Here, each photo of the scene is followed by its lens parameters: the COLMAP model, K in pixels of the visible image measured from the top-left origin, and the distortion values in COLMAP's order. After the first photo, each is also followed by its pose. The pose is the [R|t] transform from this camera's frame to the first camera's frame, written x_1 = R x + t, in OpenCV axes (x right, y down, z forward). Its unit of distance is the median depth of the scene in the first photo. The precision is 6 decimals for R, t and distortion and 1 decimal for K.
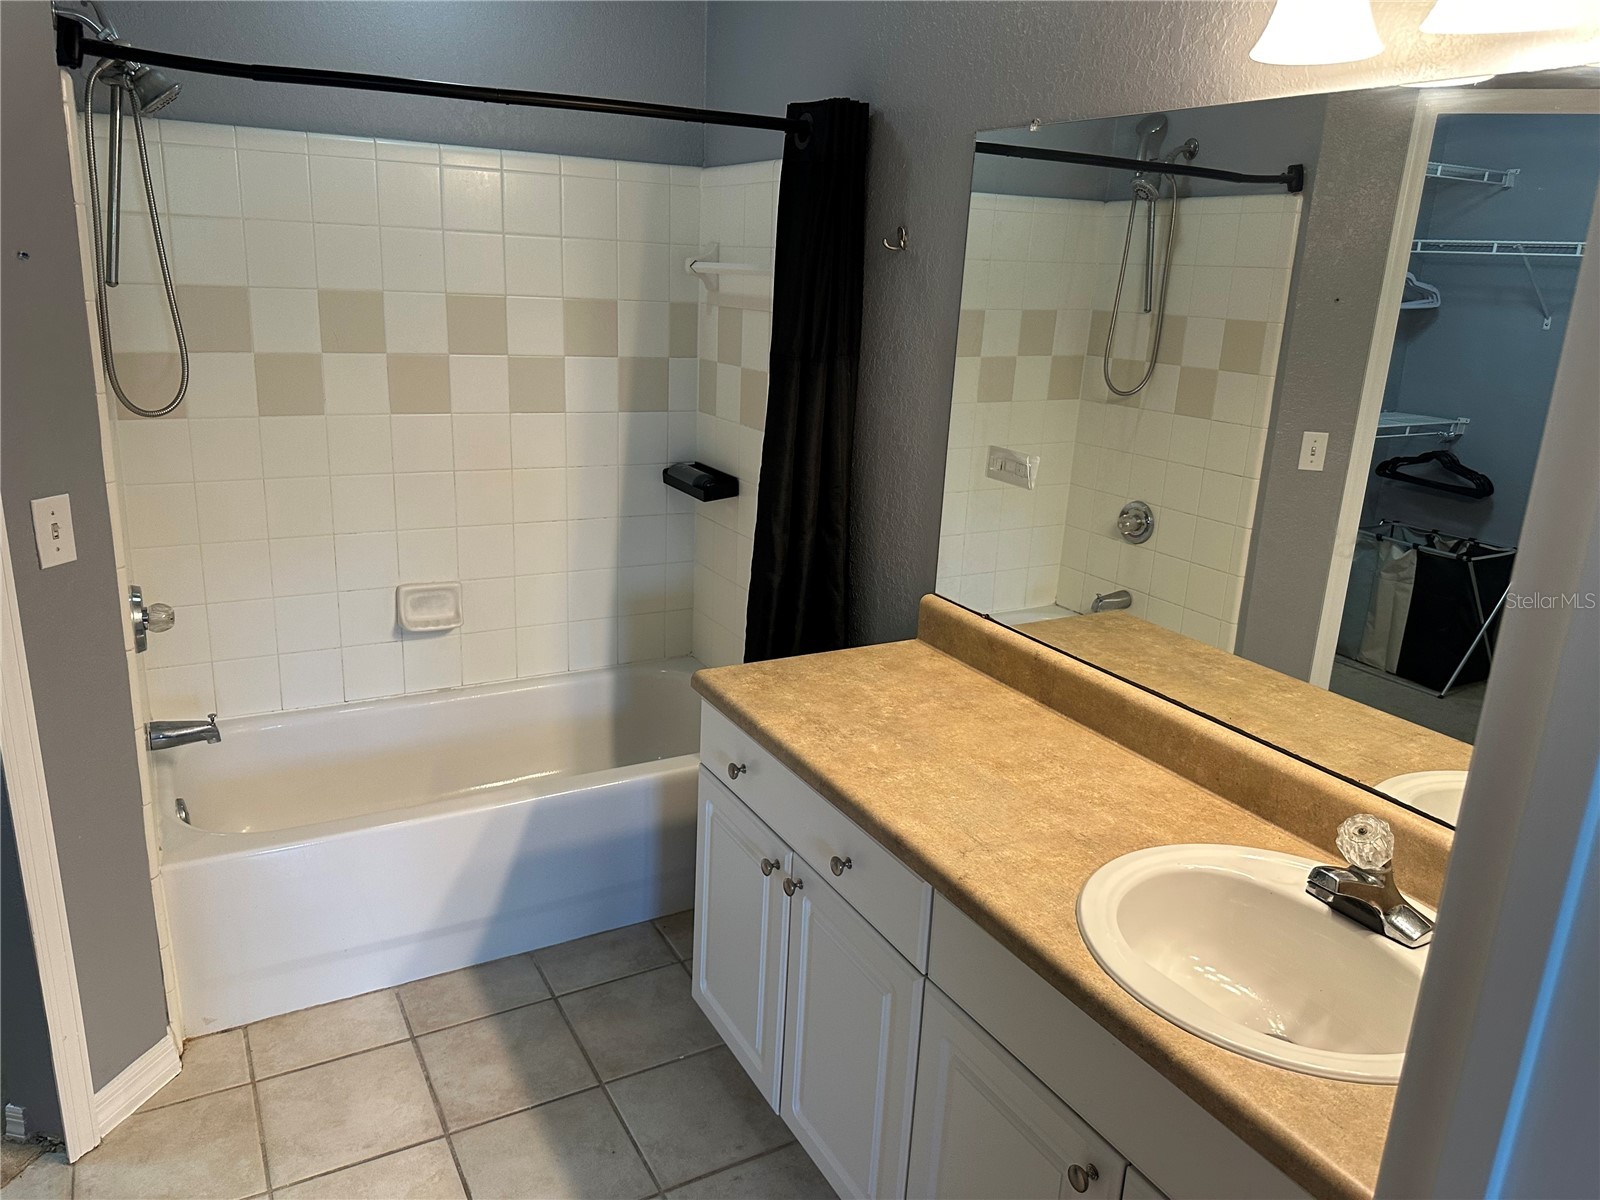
lens RADIAL K [[1164.8, 0, 794.7], [0, 1164.8, 606.0], [0, 0, 1]] dist [0.072649, -0.081537]
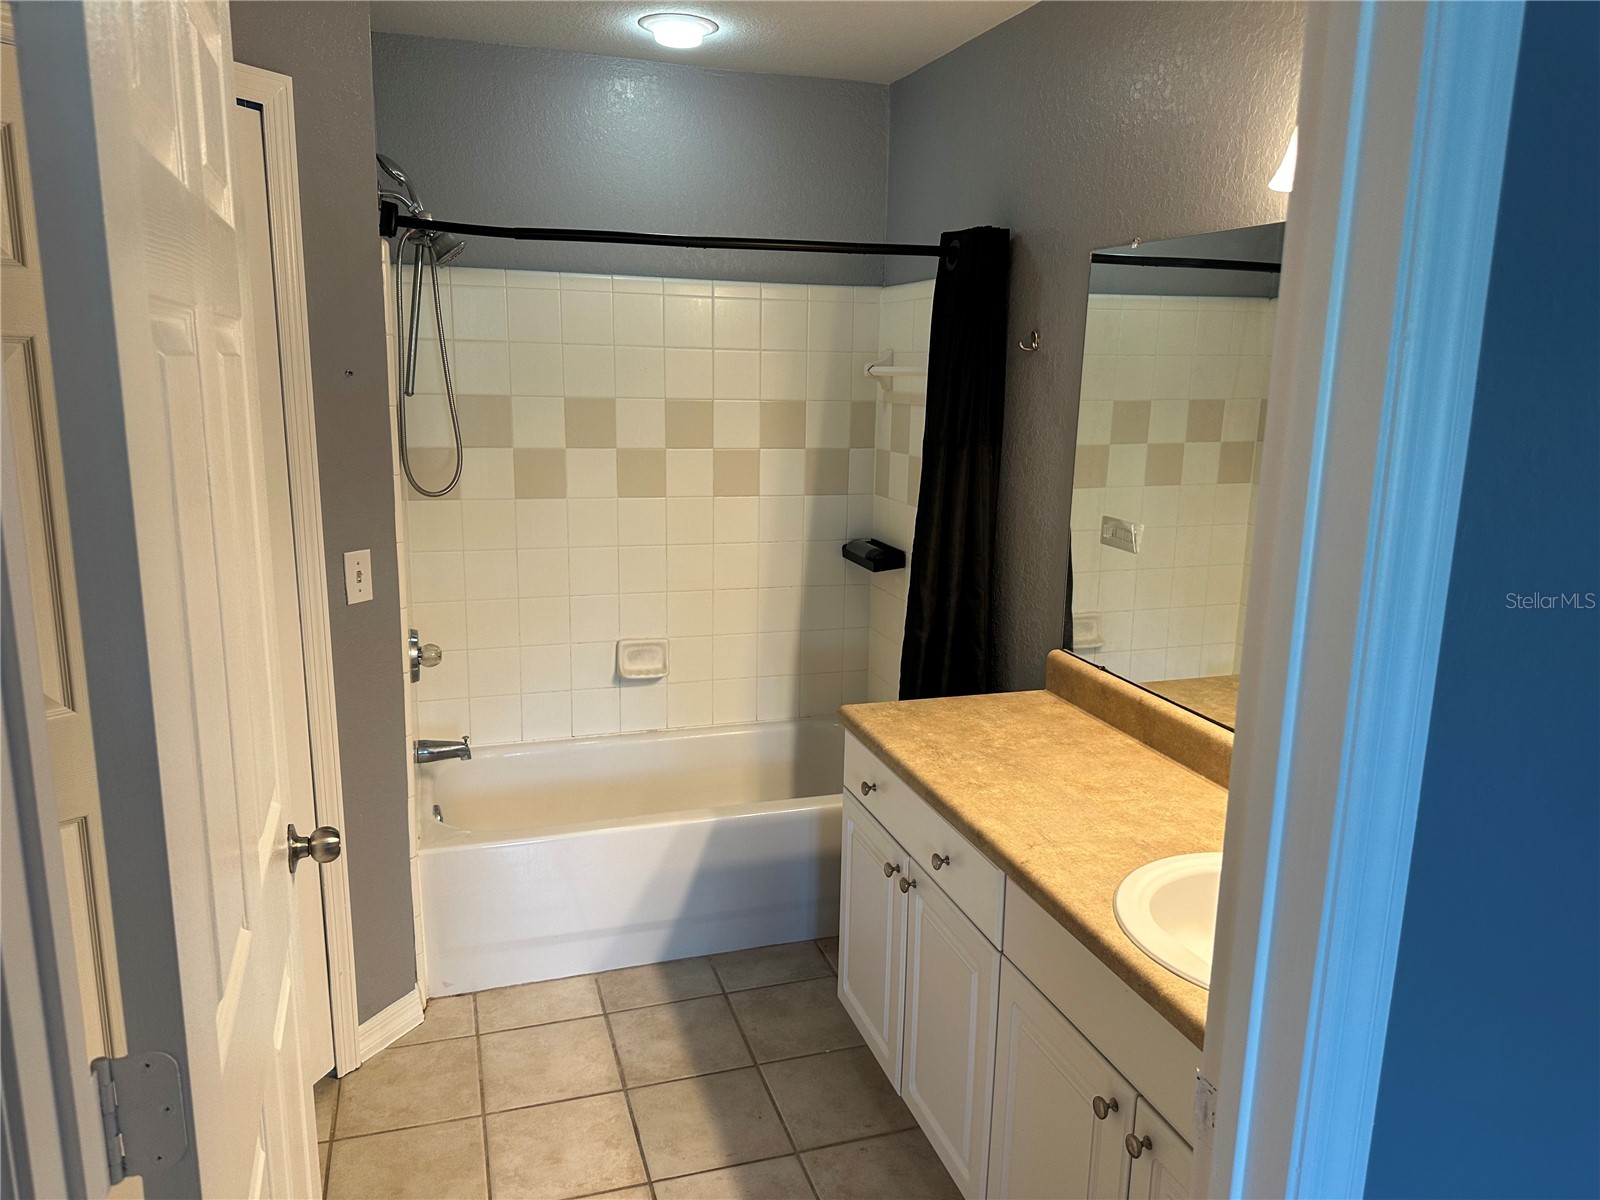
lens RADIAL K [[1134.3, 0, 799.3], [0, 1134.3, 607.6], [0, 0, 1]] dist [0.141183, -0.229830]
pose [[0.981598, 0.015732, -0.190309, 0.080974], [-0.030410, 0.996761, -0.074453, 0.039044], [0.188522, 0.078870, 0.978897, -0.128256]]
